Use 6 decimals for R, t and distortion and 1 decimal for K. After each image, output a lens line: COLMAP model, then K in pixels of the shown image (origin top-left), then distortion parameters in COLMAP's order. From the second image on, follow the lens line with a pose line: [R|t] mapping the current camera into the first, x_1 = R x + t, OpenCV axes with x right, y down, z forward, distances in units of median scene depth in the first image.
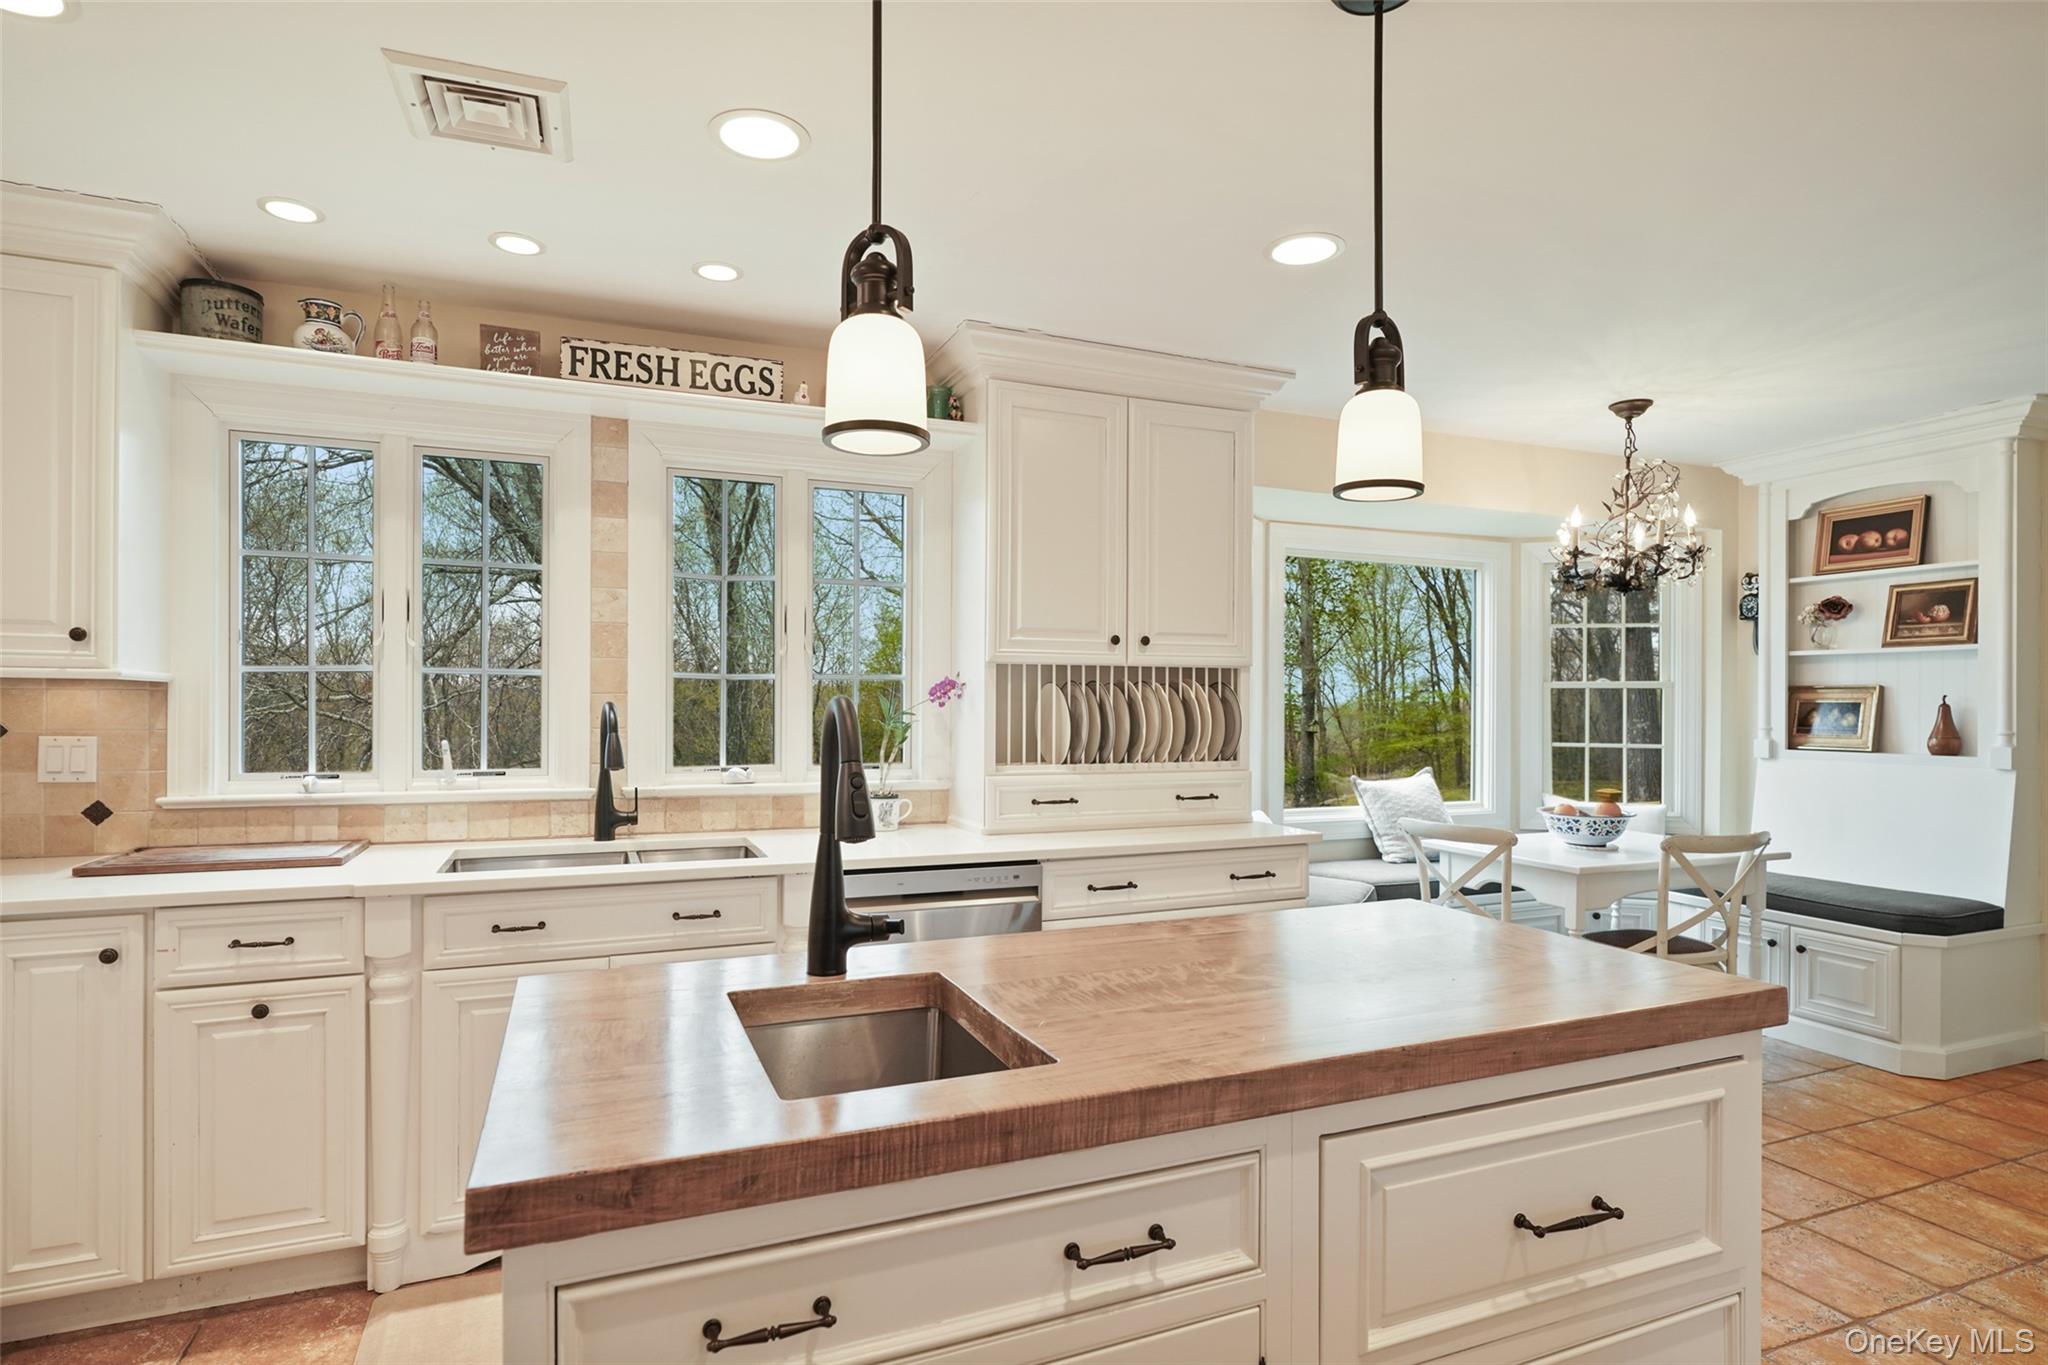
lens RADIAL K [[1042.3, 0, 1010.5], [0, 1042.3, 705.0], [0, 0, 1]] dist [-0.005831, 0.002686]
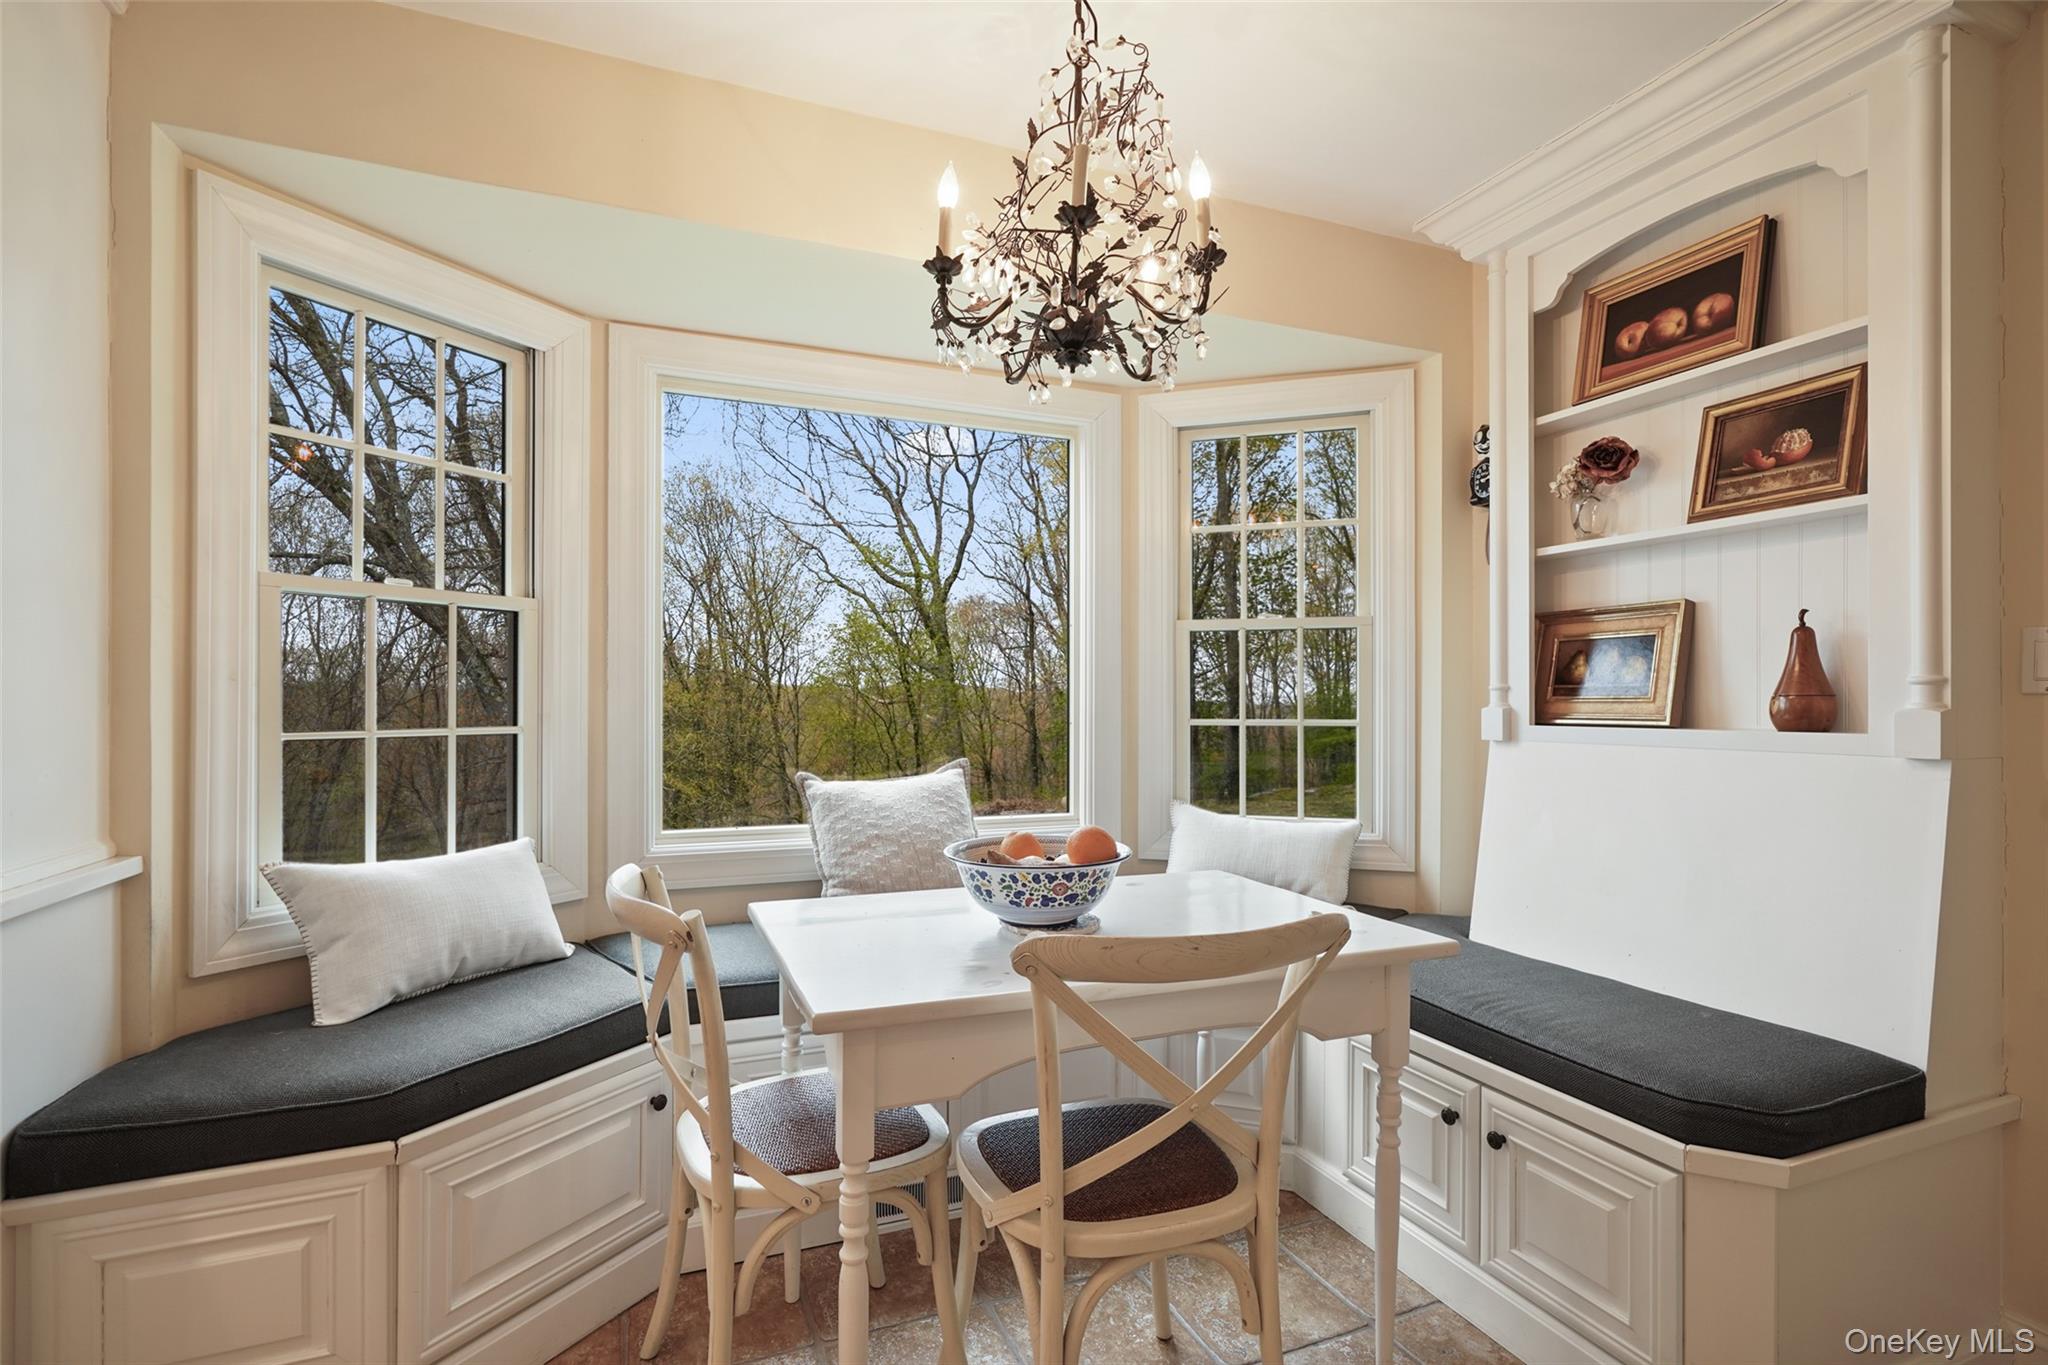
lens RADIAL K [[933.4, 0, 1031.5], [0, 933.4, 701.5], [0, 0, 1]] dist [-0.009097, 0.002391]
pose [[0.999998, -0.000771, -0.001924, 0.507649], [0.000760, 0.999985, -0.005477, 0.034741], [0.001928, 0.005476, 0.999983, 0.532003]]
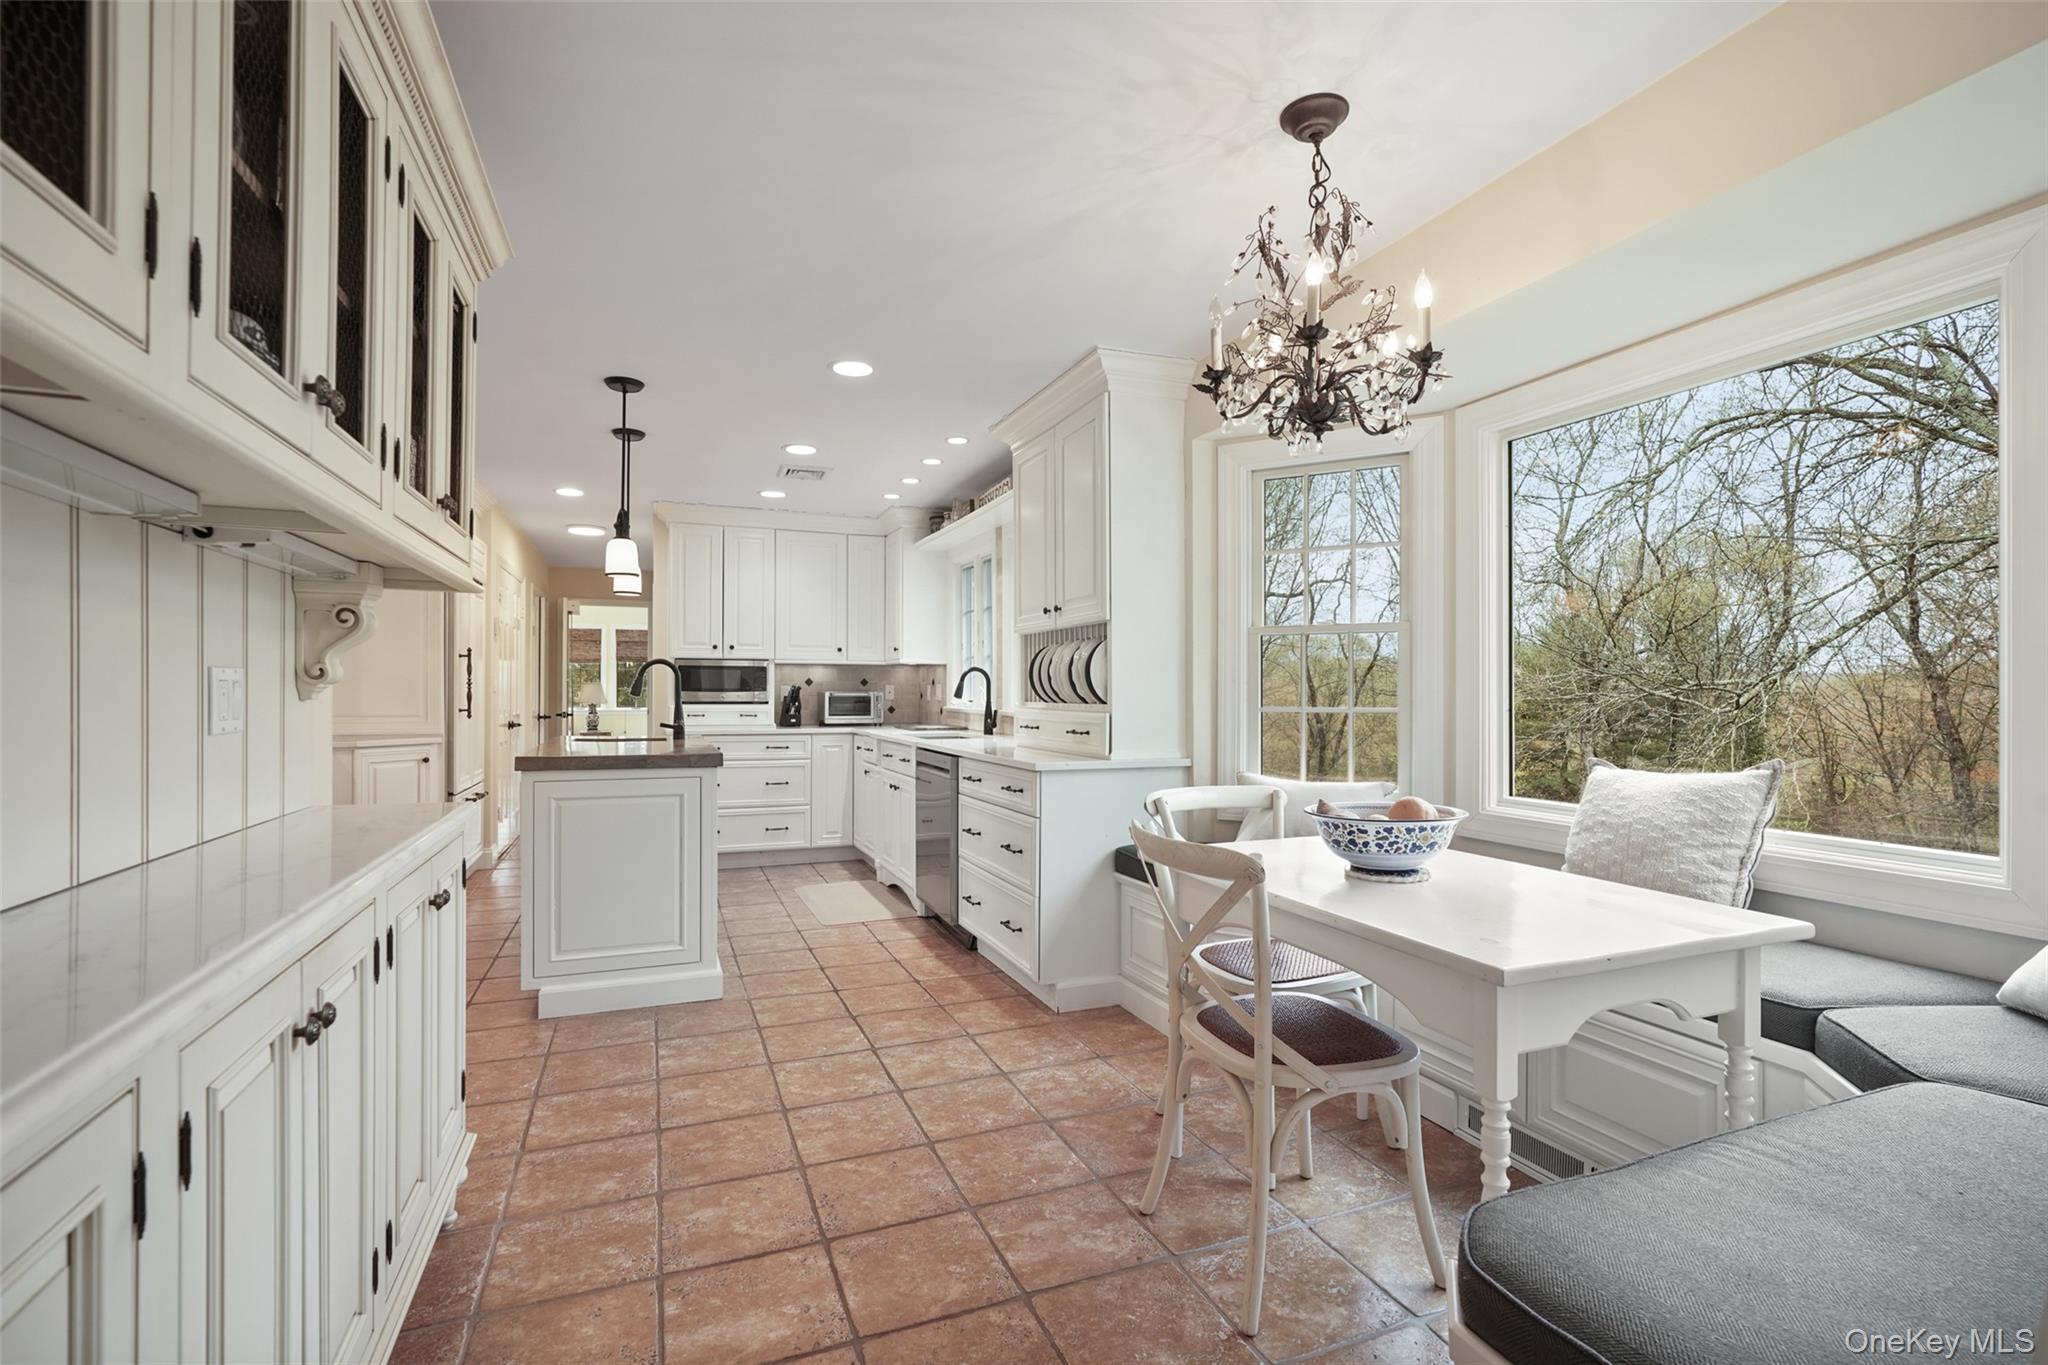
lens RADIAL K [[933.4, 0, 1014.1], [0, 933.4, 691.5], [0, 0, 1]] dist [-0.009097, 0.002391]
pose [[-0.016877, -0.003901, -0.999850, 0.988939], [-0.006452, 0.999972, -0.003792, 0.035762], [0.999837, 0.006387, -0.016902, 0.739866]]
